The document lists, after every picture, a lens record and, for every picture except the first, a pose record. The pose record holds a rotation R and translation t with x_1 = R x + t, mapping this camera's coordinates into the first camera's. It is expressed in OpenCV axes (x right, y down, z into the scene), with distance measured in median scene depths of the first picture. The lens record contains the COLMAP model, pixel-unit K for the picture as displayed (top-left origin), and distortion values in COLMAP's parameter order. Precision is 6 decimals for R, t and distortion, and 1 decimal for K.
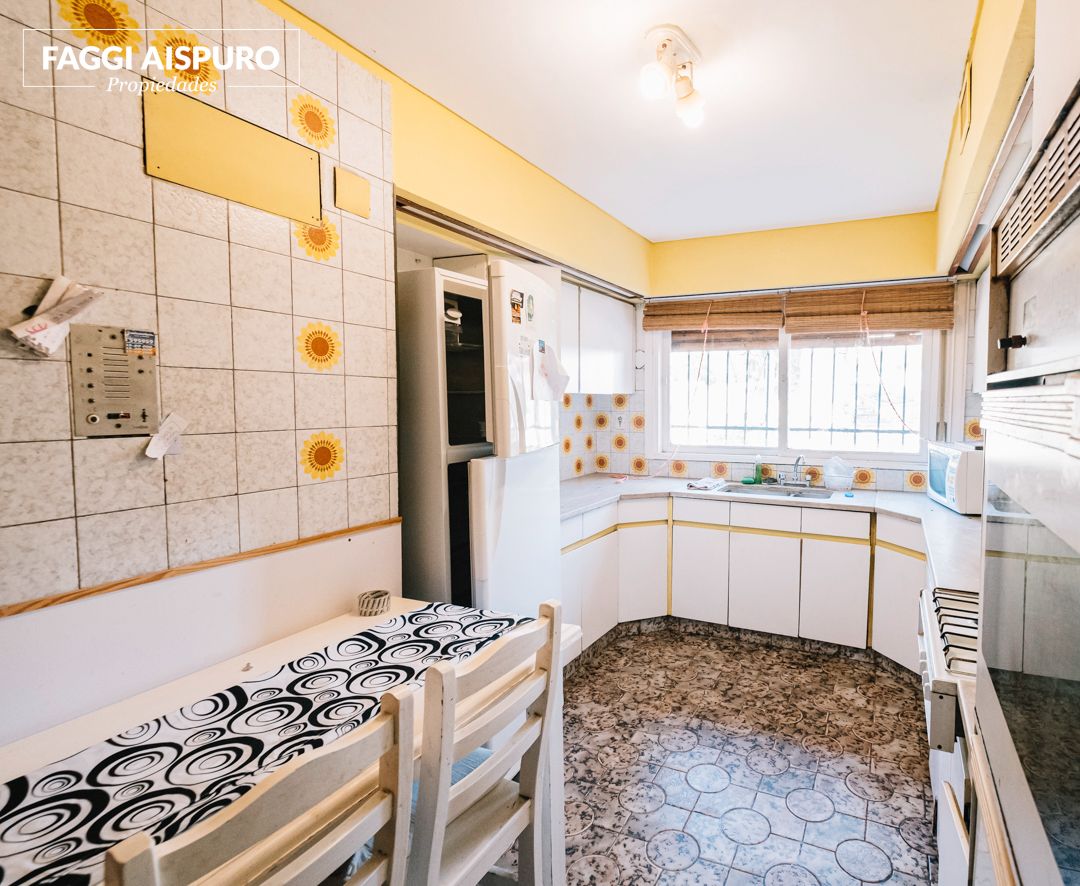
lens RADIAL K [[539.3, 0, 540.0], [0, 539.3, 443.0], [0, 0, 1]] dist [0.001806, -0.000070]
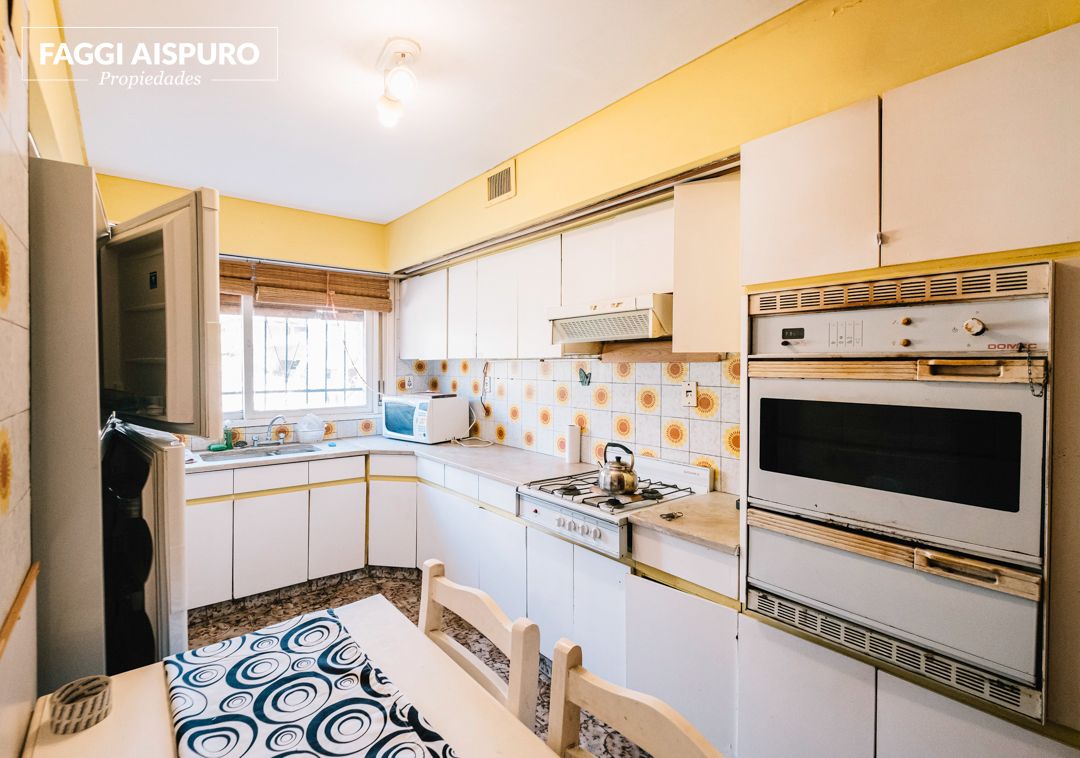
lens RADIAL K [[496.5, 0, 540.0], [0, 496.5, 379.0], [0, 0, 1]] dist [-0.003233, -0.000278]
pose [[0.462812, -0.027872, 0.886018, -0.175736], [0.071622, 0.997414, -0.006036, -0.007578], [-0.883558, 0.066252, 0.463611, 0.088395]]
